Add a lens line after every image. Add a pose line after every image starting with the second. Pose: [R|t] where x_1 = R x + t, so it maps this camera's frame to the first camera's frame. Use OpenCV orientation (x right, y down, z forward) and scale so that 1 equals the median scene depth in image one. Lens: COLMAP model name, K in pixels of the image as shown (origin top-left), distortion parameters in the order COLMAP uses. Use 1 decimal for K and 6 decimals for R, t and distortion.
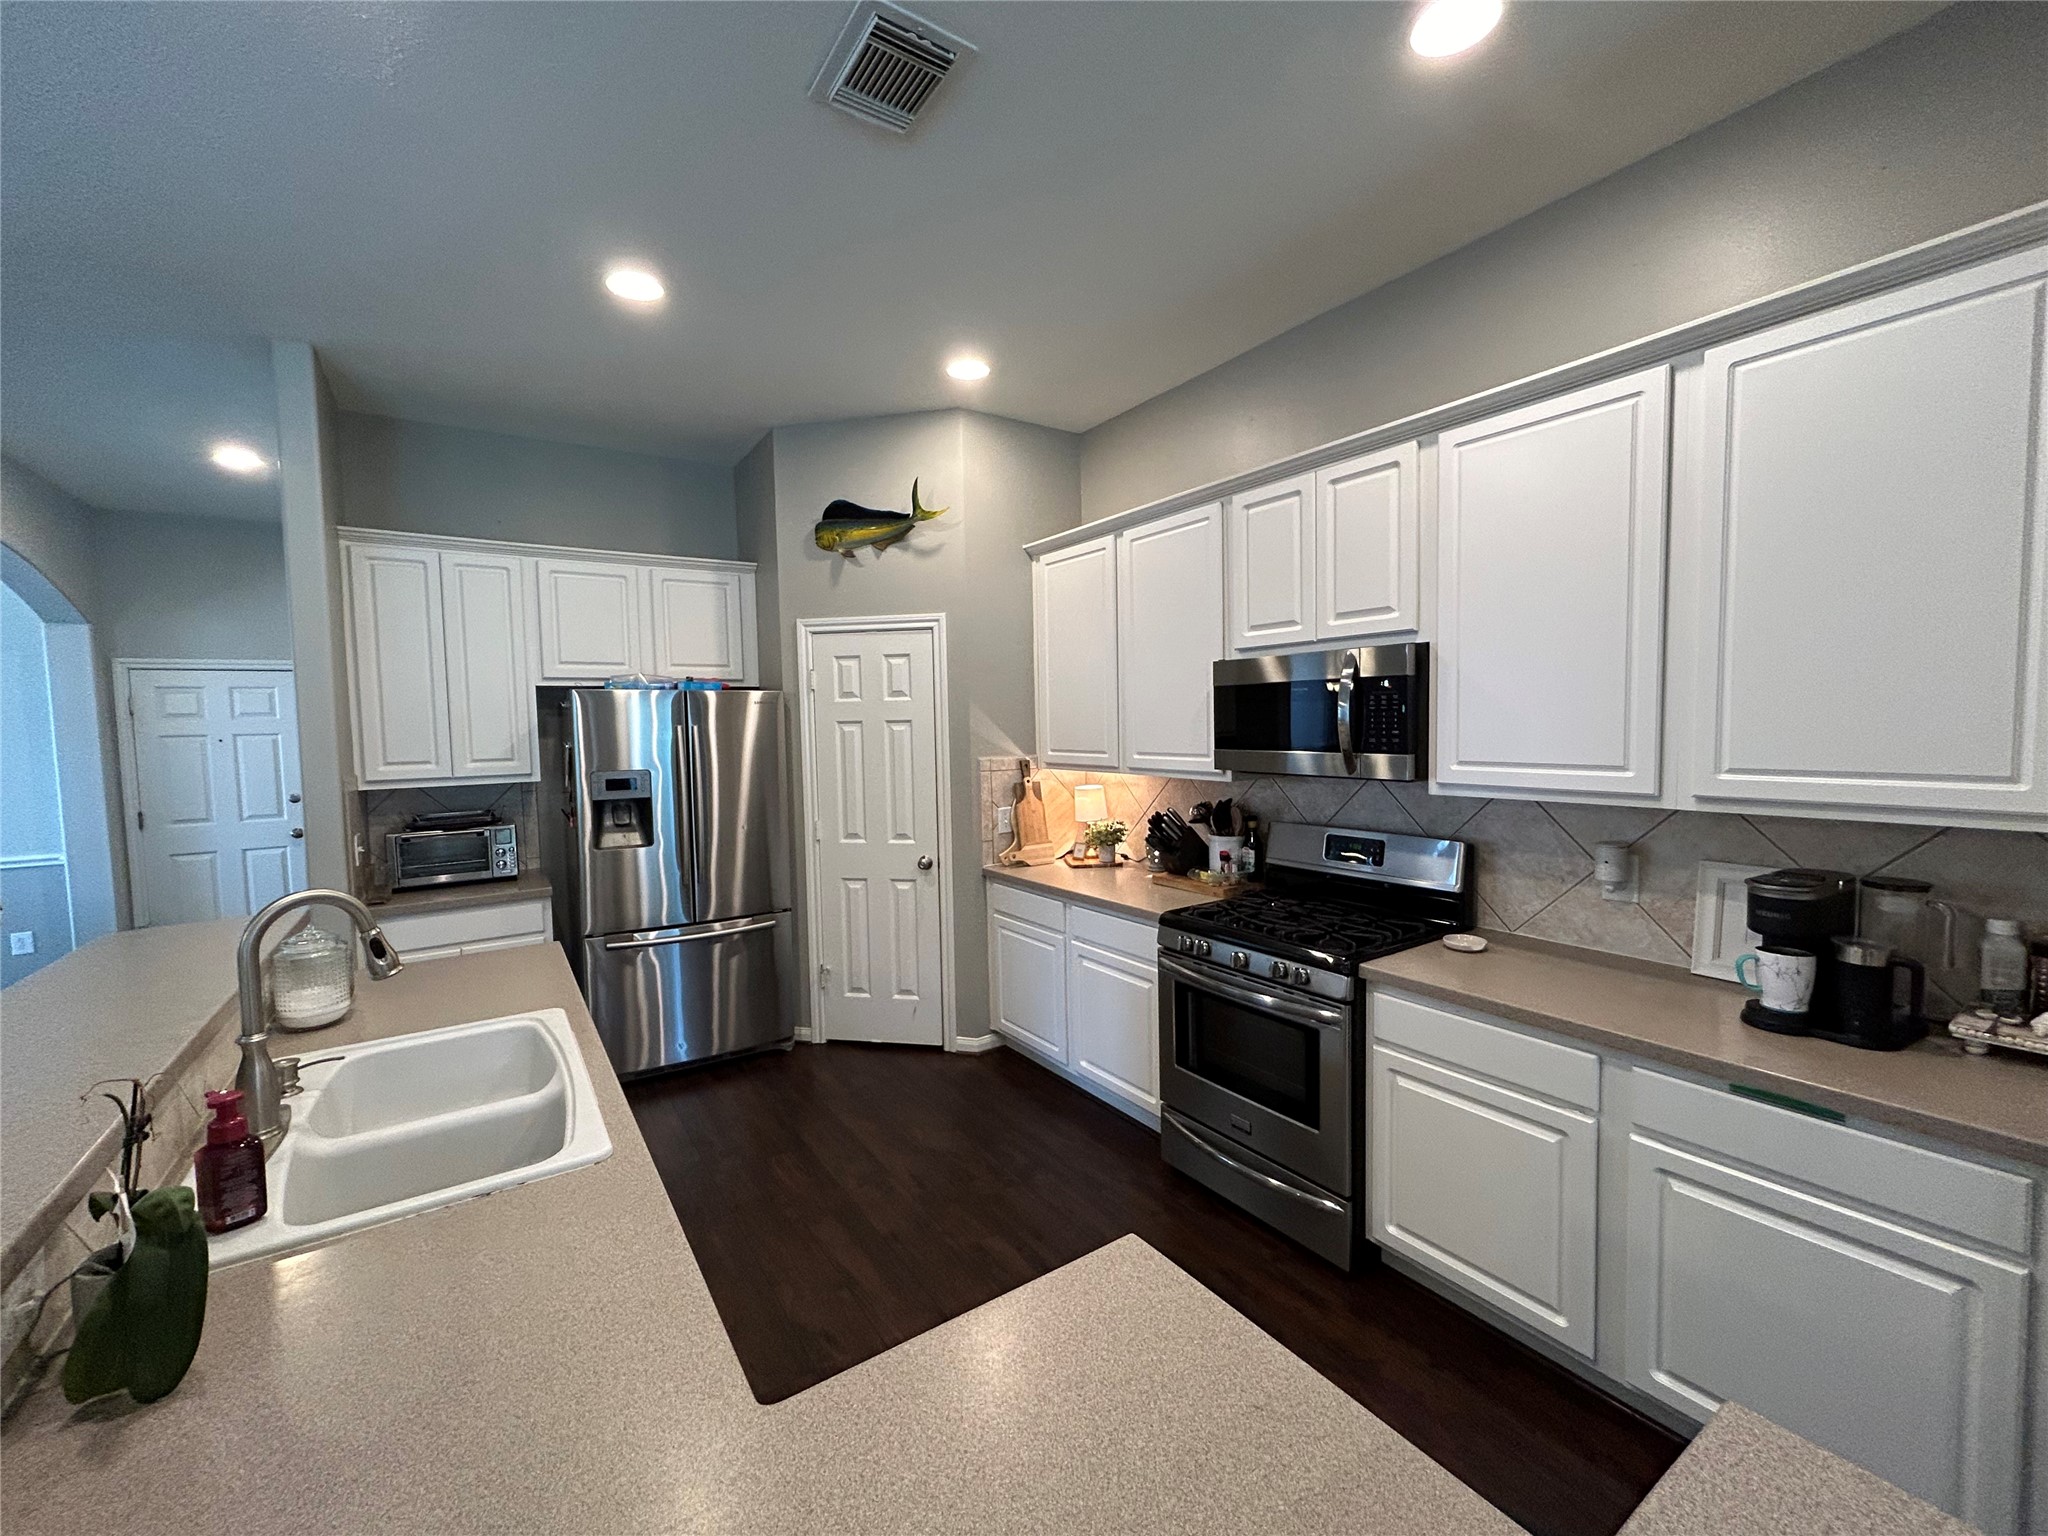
lens RADIAL K [[826.8, 0, 1022.2], [0, 826.8, 769.1], [0, 0, 1]] dist [-0.000442, 0.001251]
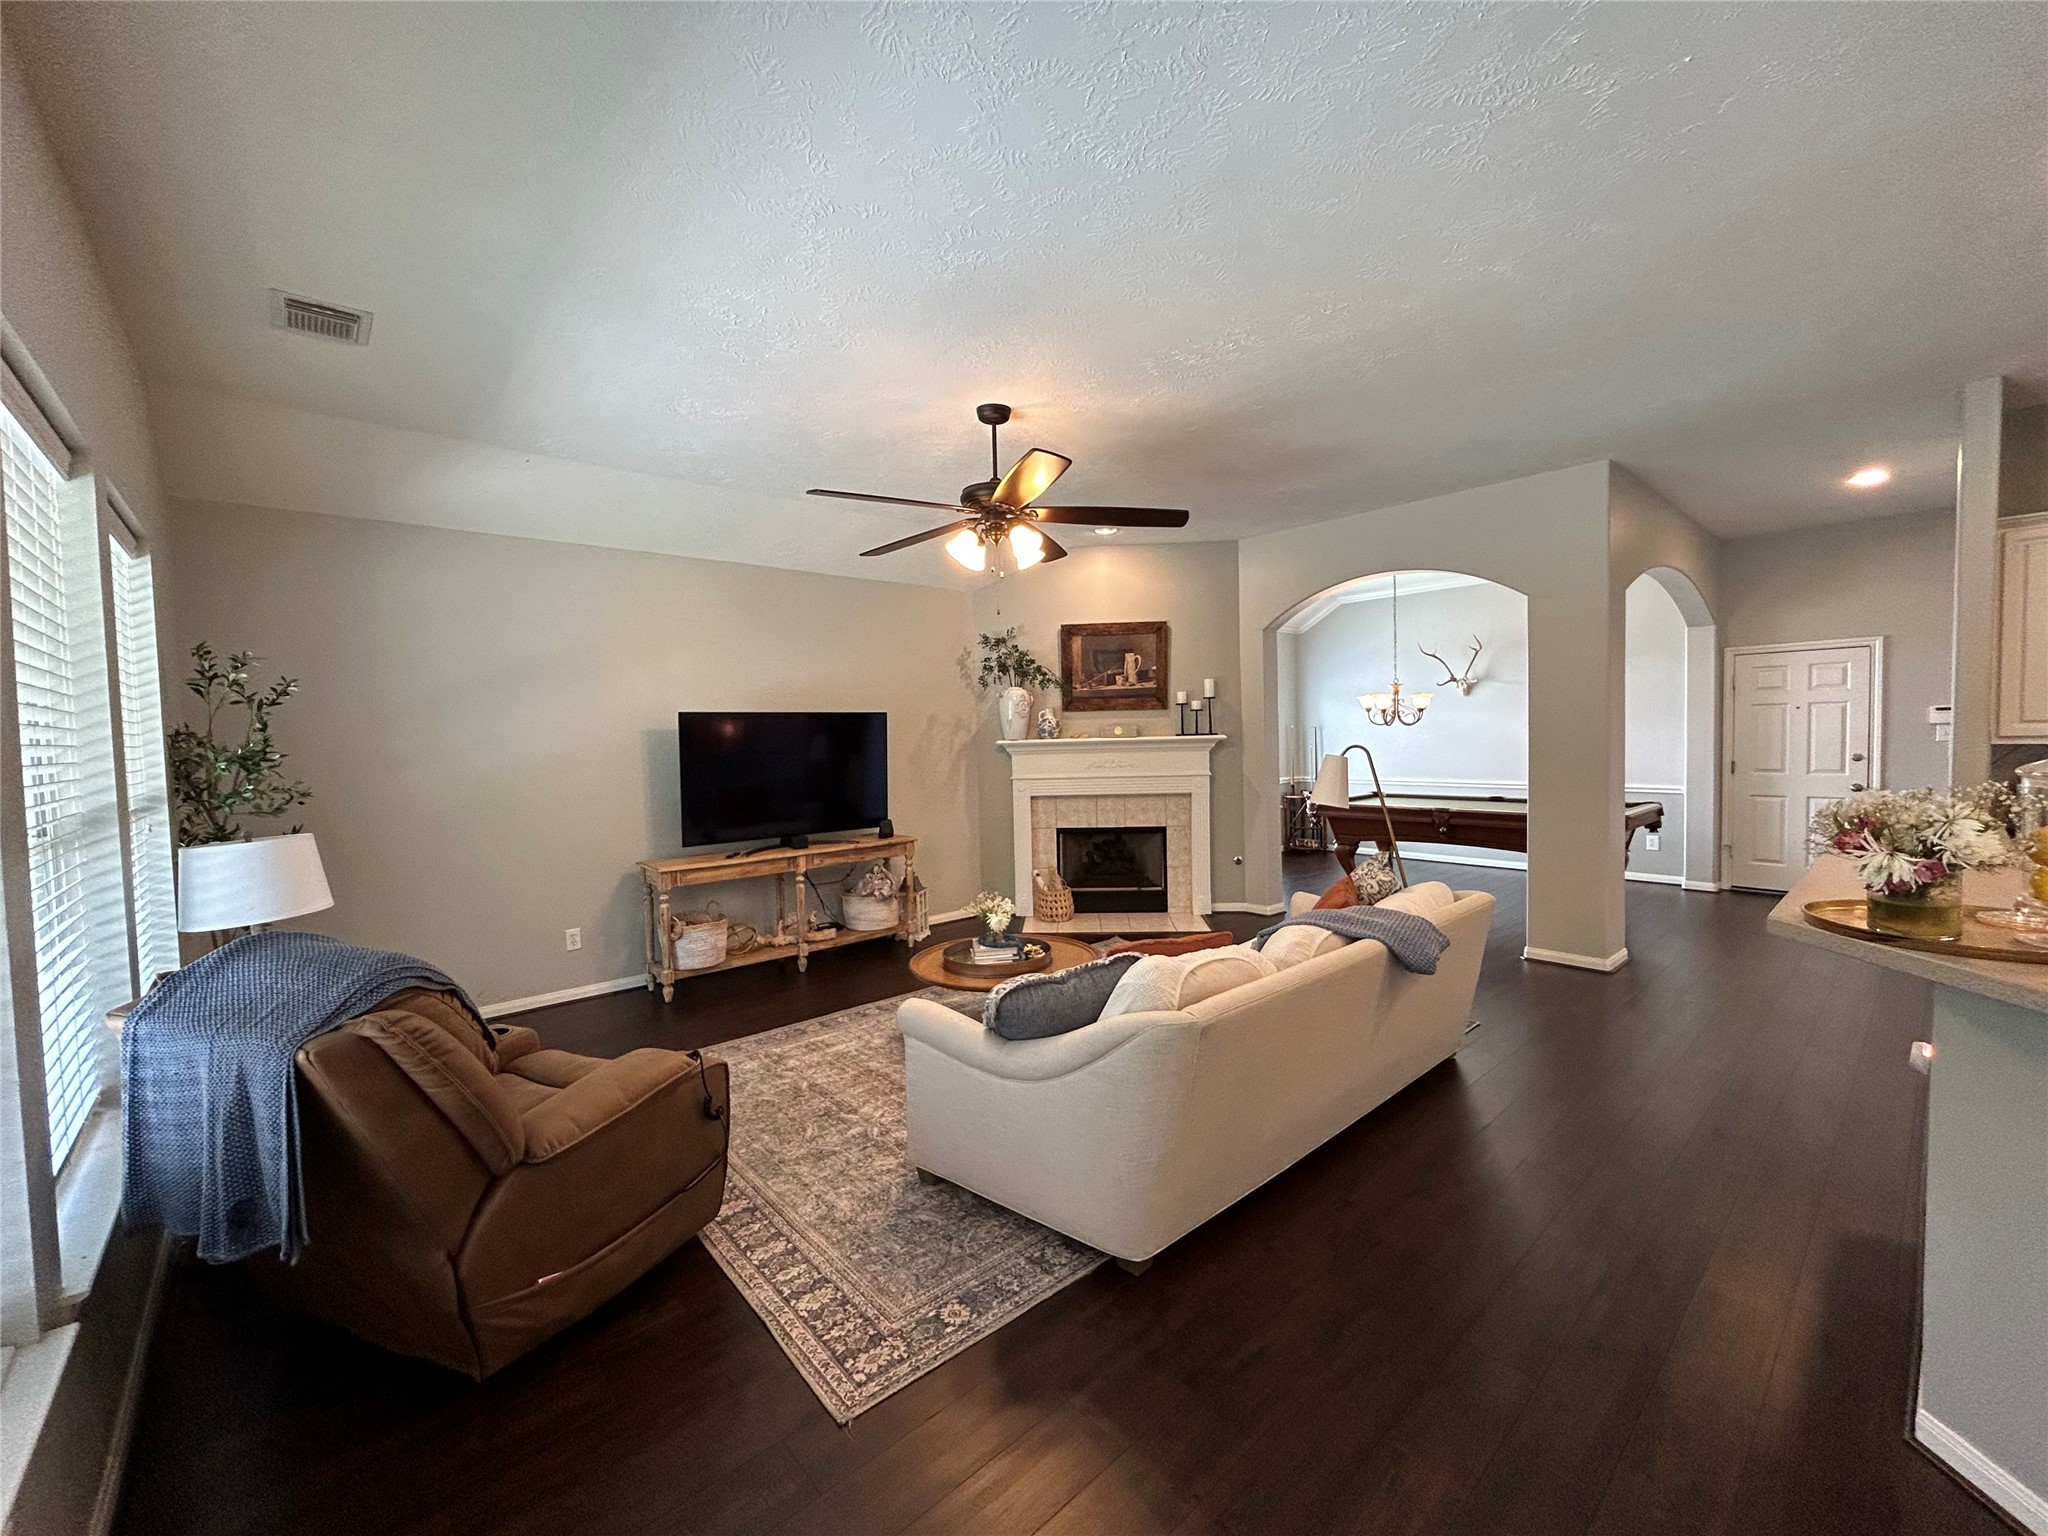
lens RADIAL K [[826.8, 0, 1017.5], [0, 826.8, 759.8], [0, 0, 1]] dist [-0.000442, 0.001251]
pose [[0.139533, 0.055742, -0.988647, 0.140660], [-0.037032, 0.998010, 0.051044, 0.033565], [0.989525, 0.029490, 0.141320, -0.466156]]
